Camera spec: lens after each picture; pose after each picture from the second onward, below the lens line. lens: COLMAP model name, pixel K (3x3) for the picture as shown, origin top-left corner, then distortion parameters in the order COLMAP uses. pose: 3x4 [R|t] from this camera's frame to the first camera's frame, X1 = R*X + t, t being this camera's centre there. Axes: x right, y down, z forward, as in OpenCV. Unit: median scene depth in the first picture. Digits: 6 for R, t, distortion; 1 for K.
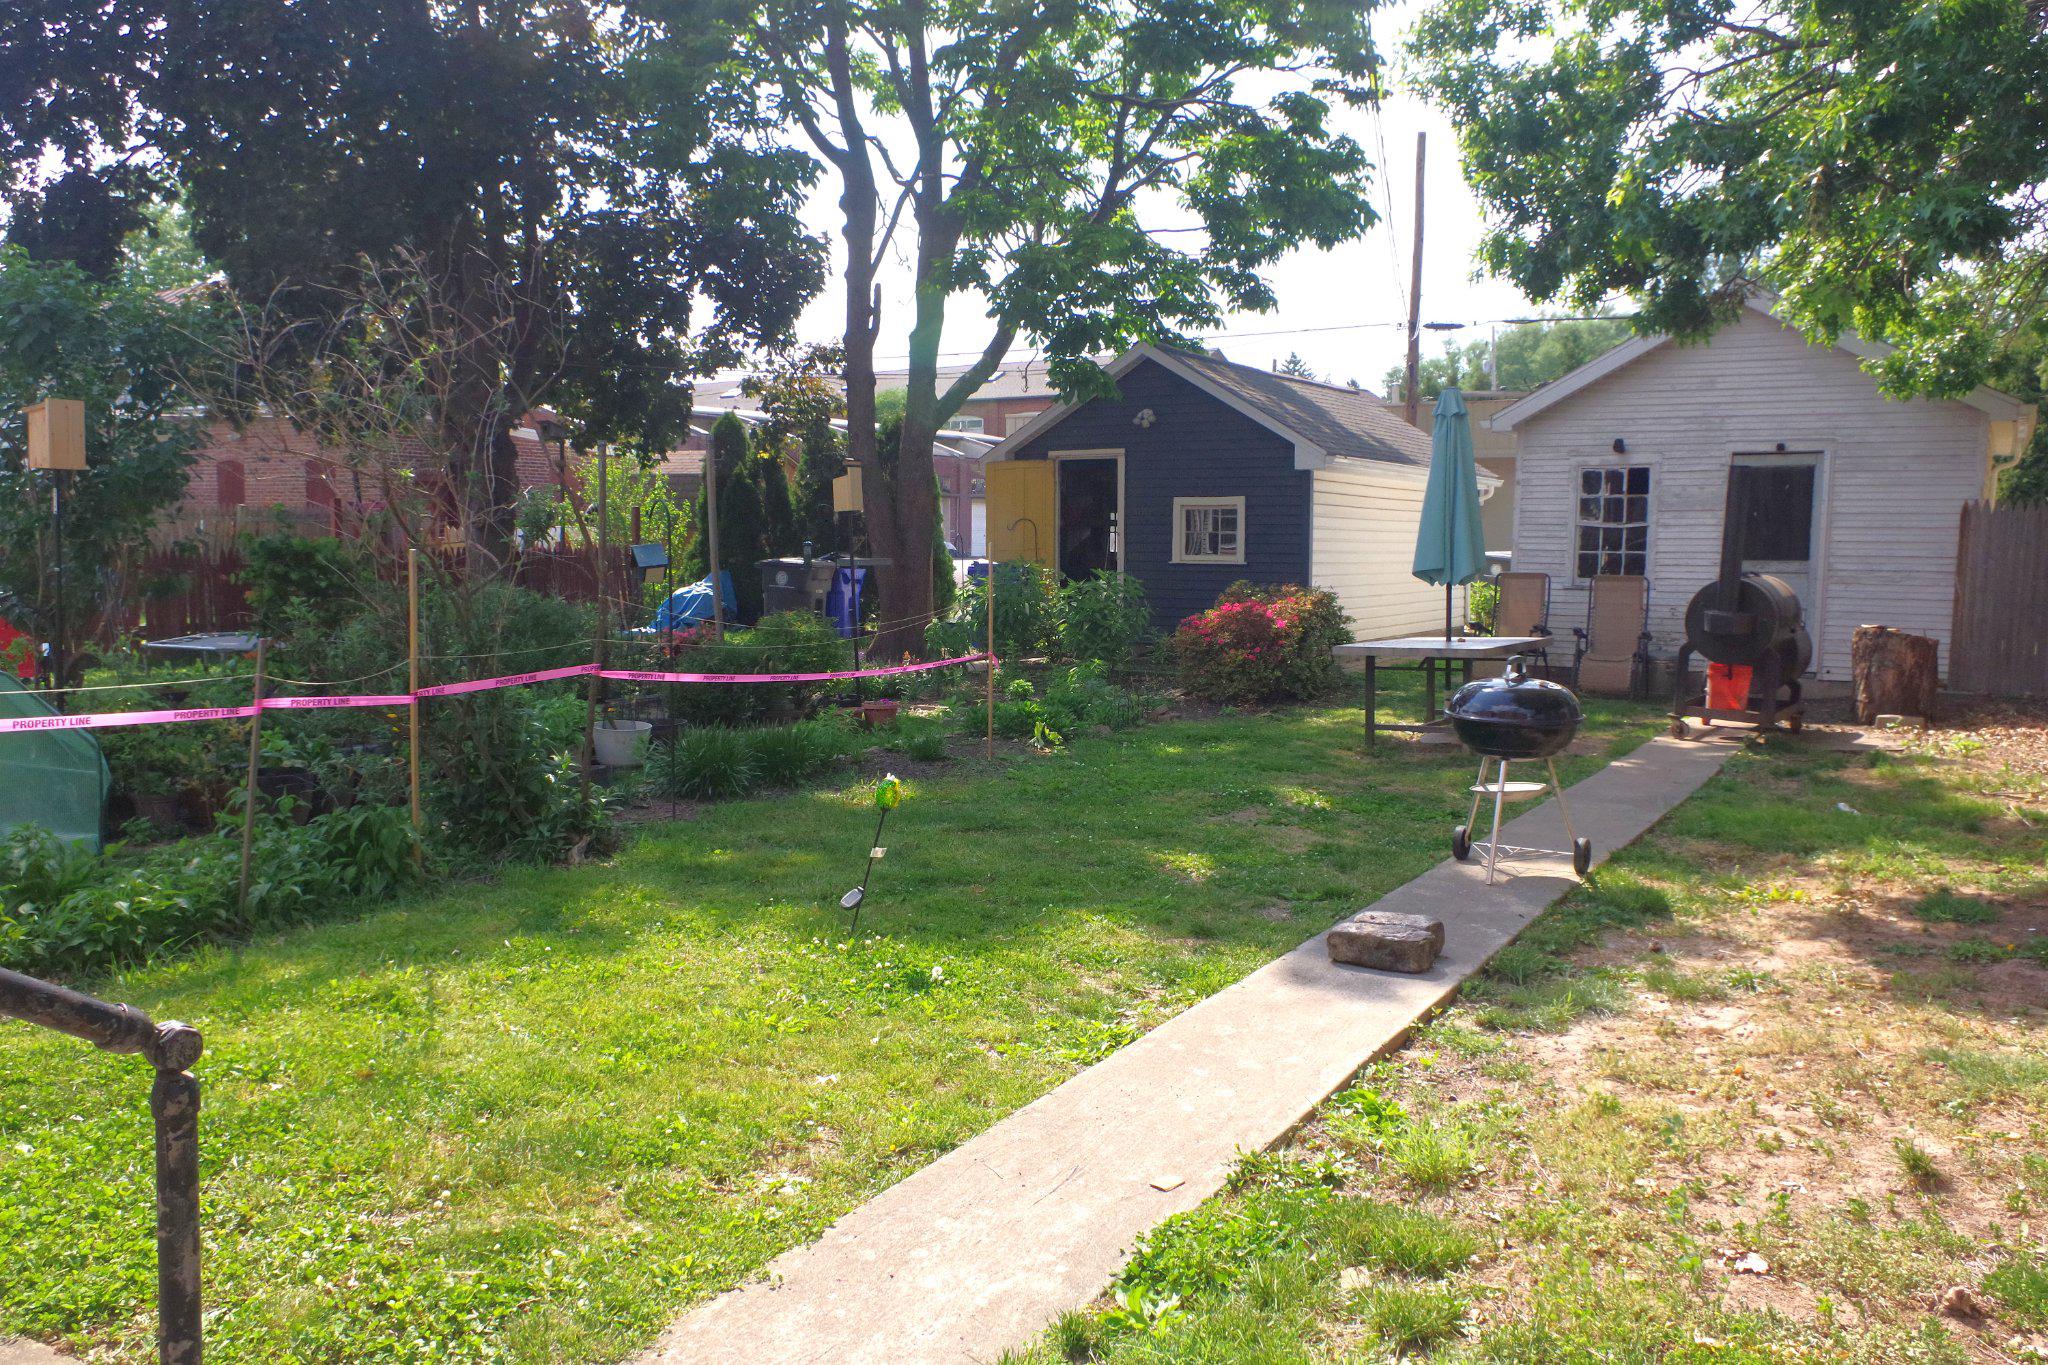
lens RADIAL K [[1606.4, 0, 1024.8], [0, 1606.4, 678.3], [0, 0, 1]] dist [-0.002131, 0.002576]
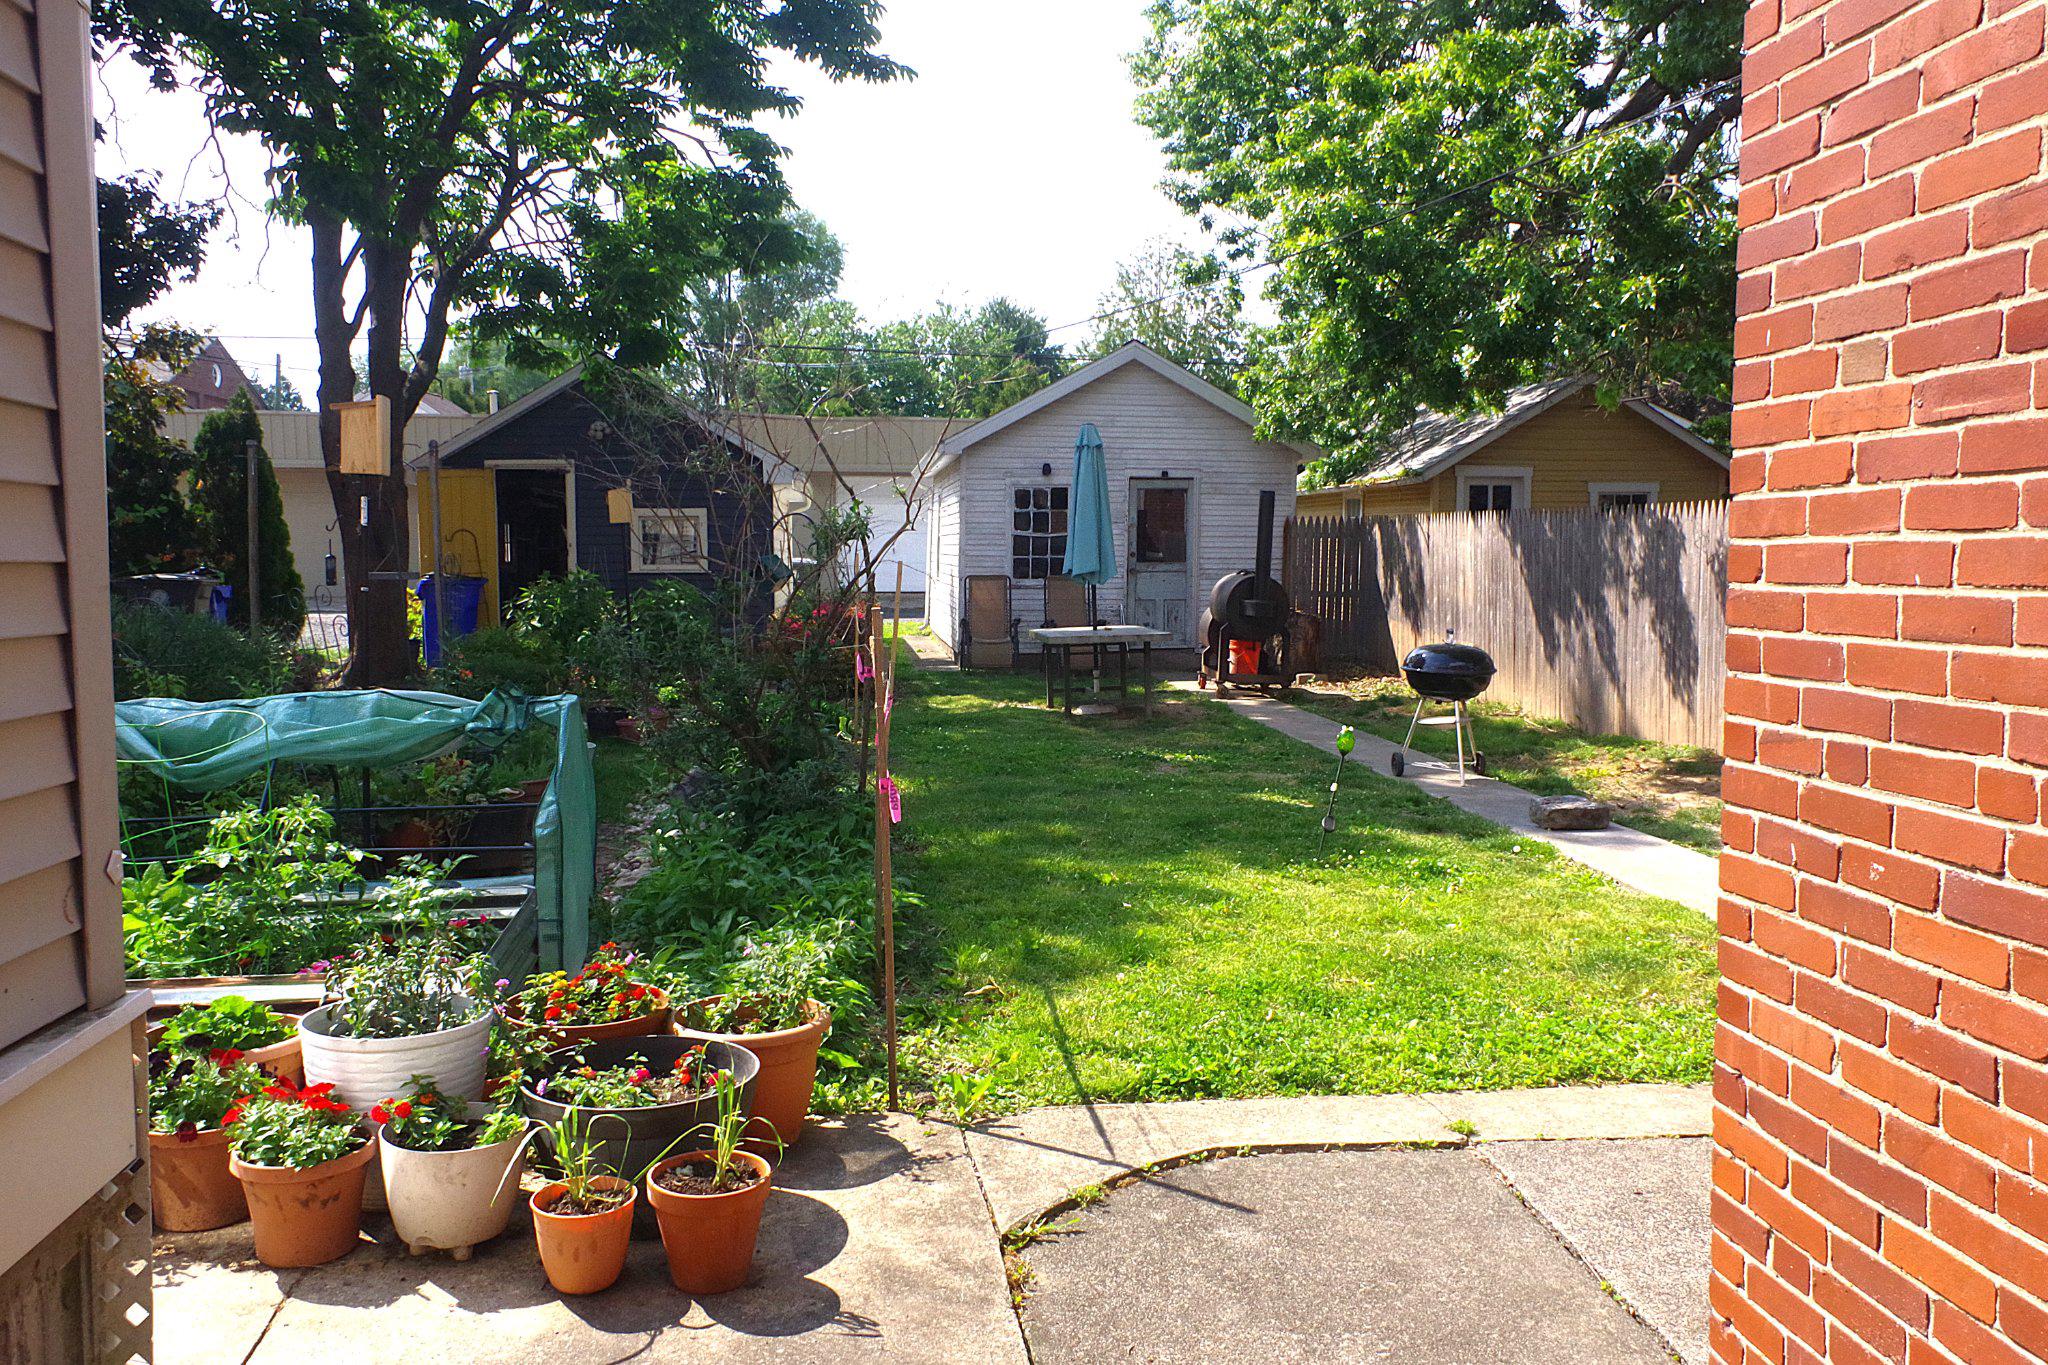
lens RADIAL K [[1606.4, 0, 1023.6], [0, 1606.4, 684.8], [0, 0, 1]] dist [-0.002131, 0.002576]
pose [[0.802134, -0.057750, 0.594345, -0.366101], [0.059302, 0.998096, 0.016945, -0.004294], [-0.594192, 0.021653, 0.804032, 0.040030]]
